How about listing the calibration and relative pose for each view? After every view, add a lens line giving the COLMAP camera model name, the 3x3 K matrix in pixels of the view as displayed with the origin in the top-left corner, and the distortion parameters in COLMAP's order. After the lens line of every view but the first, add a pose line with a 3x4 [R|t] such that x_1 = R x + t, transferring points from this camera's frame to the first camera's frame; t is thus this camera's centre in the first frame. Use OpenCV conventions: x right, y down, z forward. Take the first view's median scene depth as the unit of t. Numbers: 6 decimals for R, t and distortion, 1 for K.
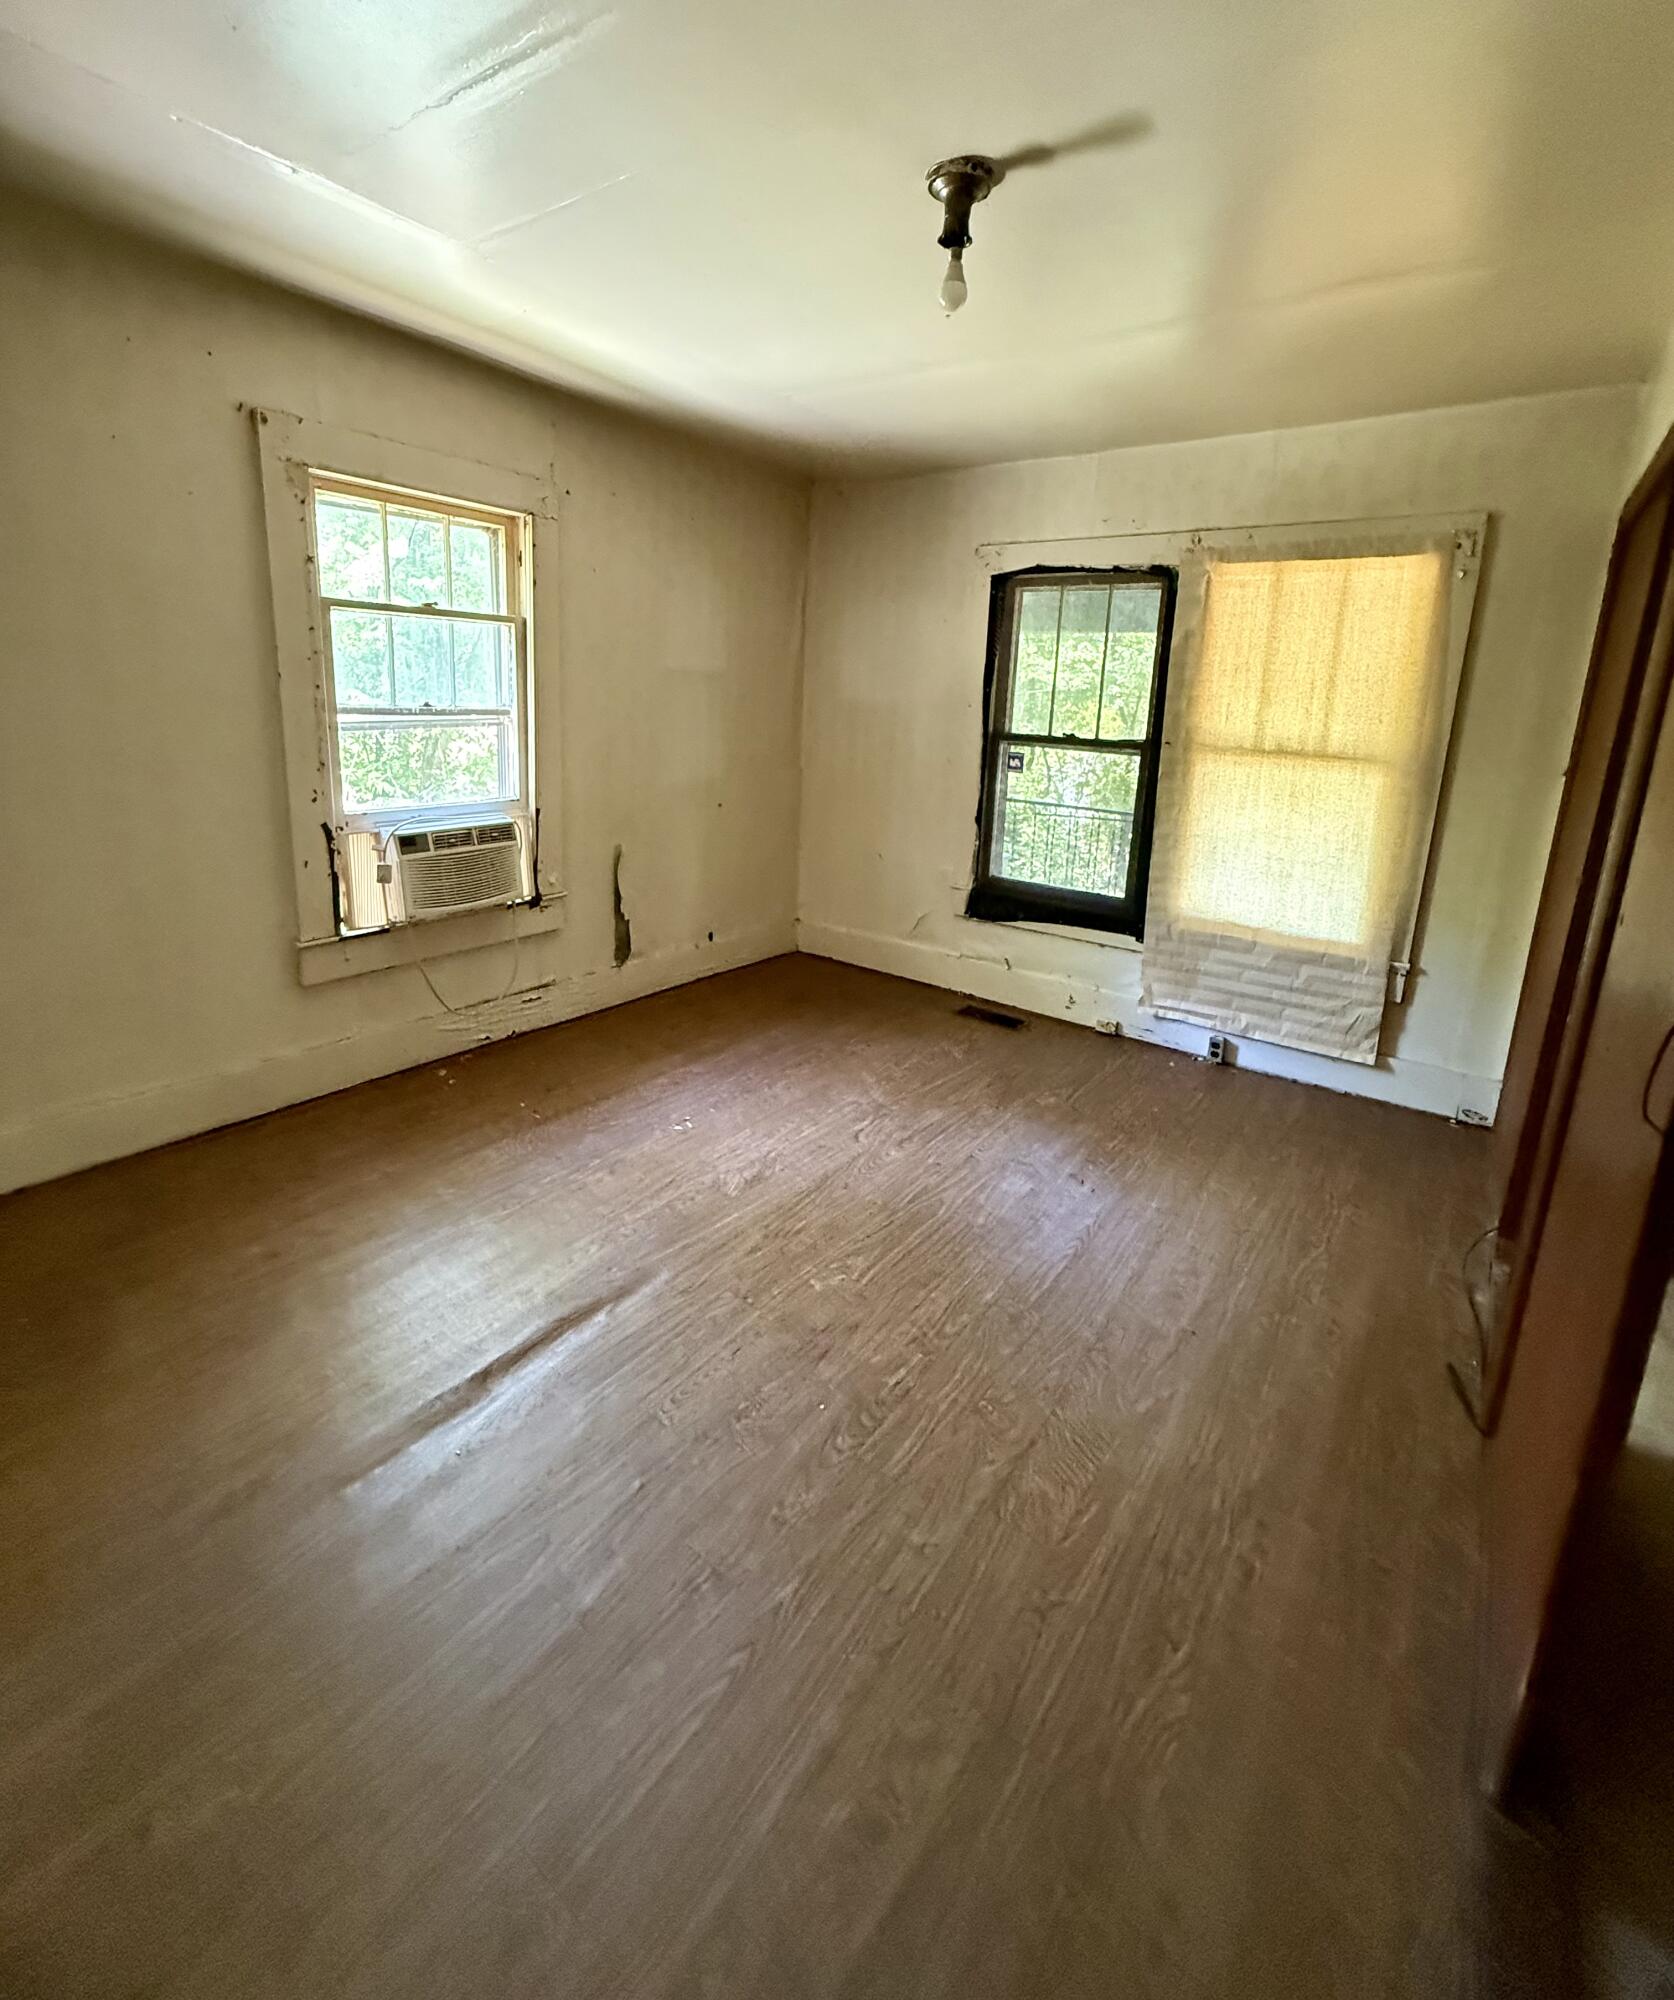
lens RADIAL K [[888.3, 0, 839.6], [0, 888.3, 878.0], [0, 0, 1]] dist [0.001526, 0.000385]
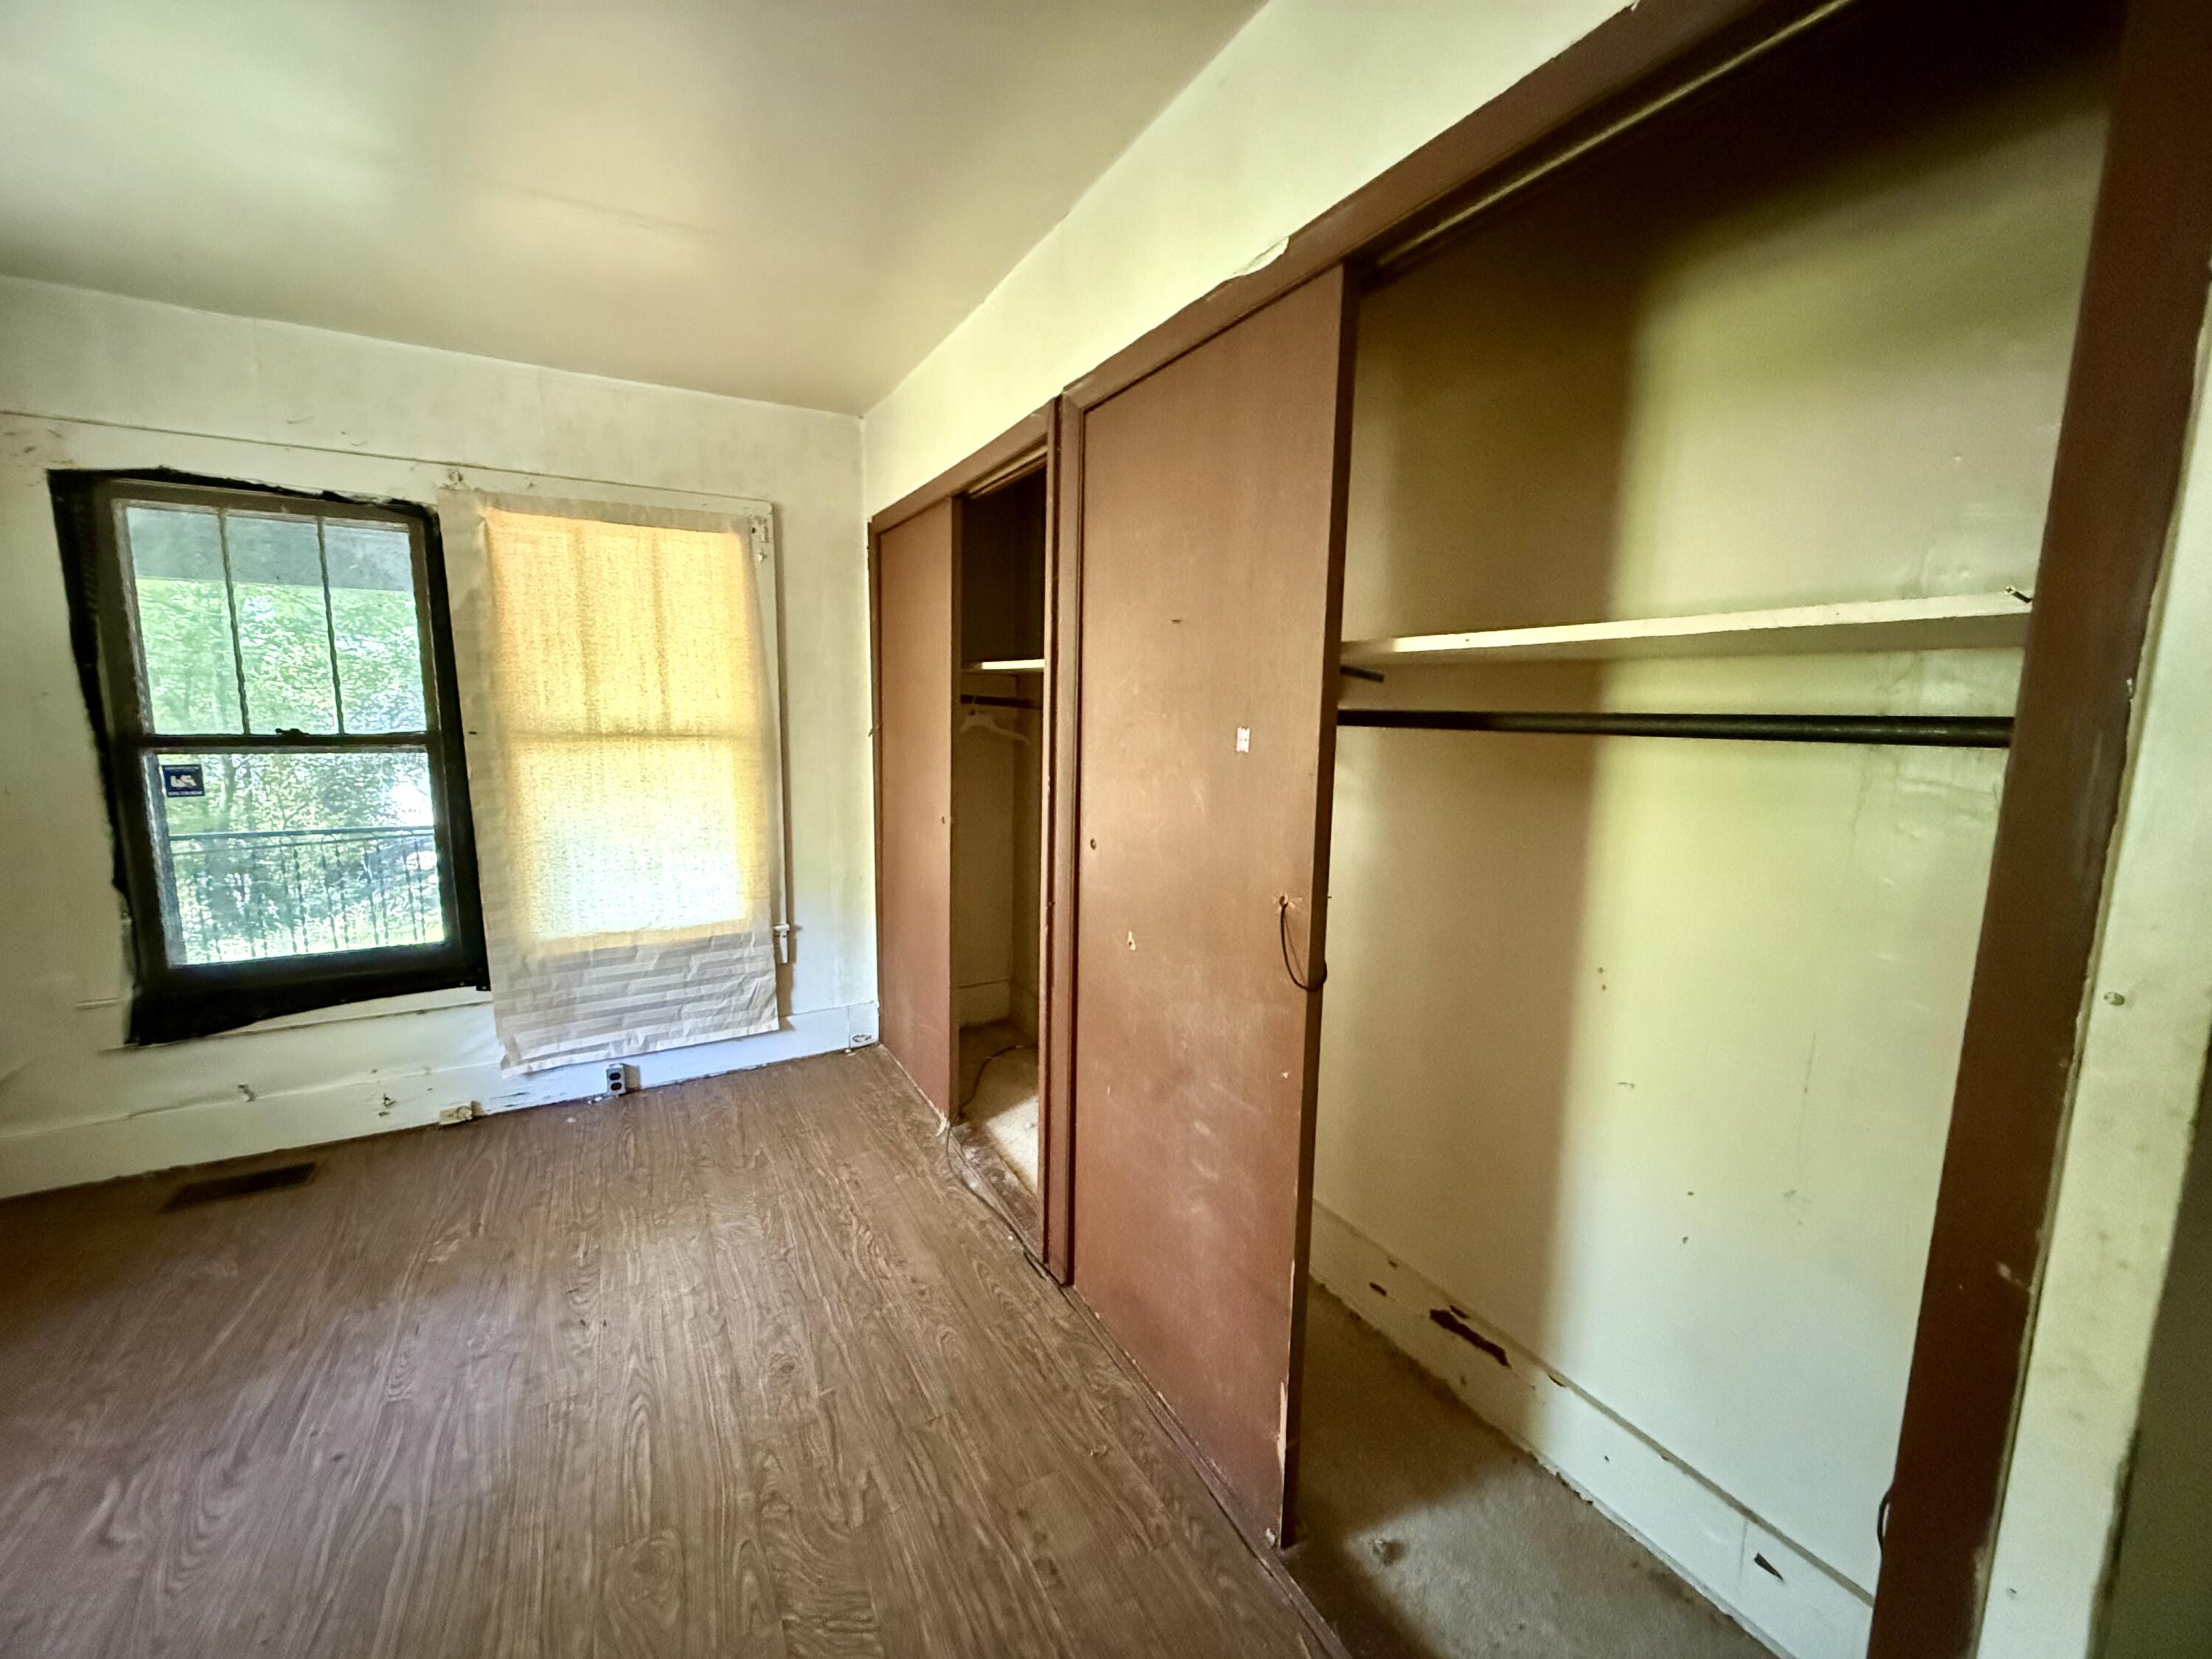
lens RADIAL K [[878.8, 0, 1089.1], [0, 878.8, 824.5], [0, 0, 1]] dist [0.000226, 0.000056]
pose [[0.416621, -0.163534, 0.894250, -0.116676], [0.188734, 0.977813, 0.090886, -0.044309], [-0.889273, 0.130911, 0.438242, 0.204662]]
